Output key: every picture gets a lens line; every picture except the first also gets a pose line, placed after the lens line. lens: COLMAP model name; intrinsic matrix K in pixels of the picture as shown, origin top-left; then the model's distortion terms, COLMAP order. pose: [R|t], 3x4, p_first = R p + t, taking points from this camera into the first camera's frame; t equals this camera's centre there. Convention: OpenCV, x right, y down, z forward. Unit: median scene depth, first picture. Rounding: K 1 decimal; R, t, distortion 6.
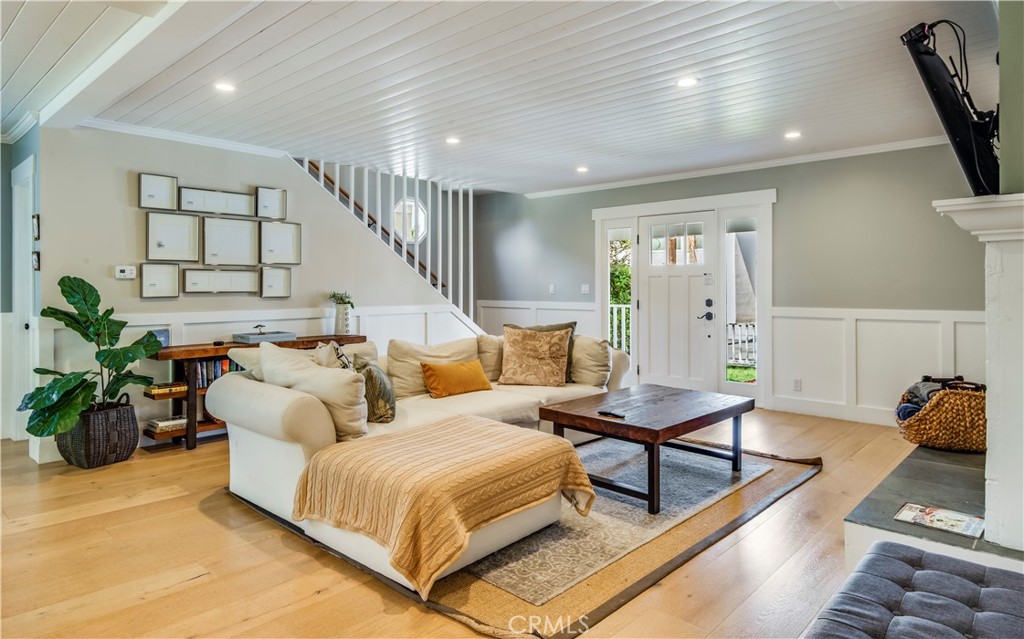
lens RADIAL K [[608.5, 0, 495.7], [0, 608.5, 279.8], [0, 0, 1]] dist [0.015901, -0.004166]
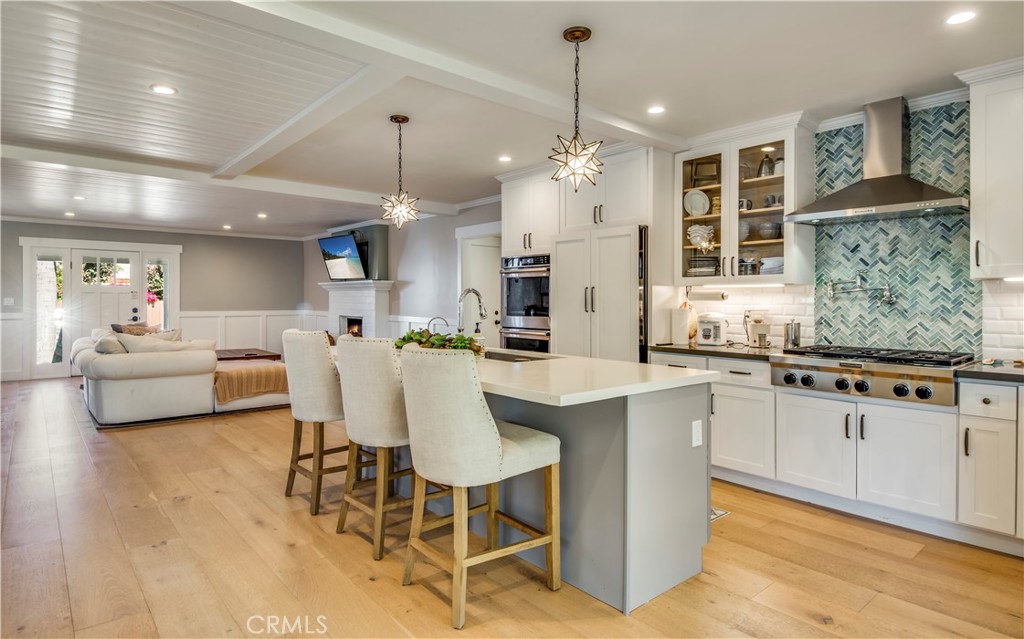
lens RADIAL K [[570.6, 0, 518.4], [0, 570.6, 294.8], [0, 0, 1]] dist [0.003384, -0.000994]
pose [[0.095367, 0.009938, 0.995393, -1.229939], [-0.011568, 0.999894, -0.008875, -0.001537], [-0.995375, -0.010668, 0.095472, -0.150984]]
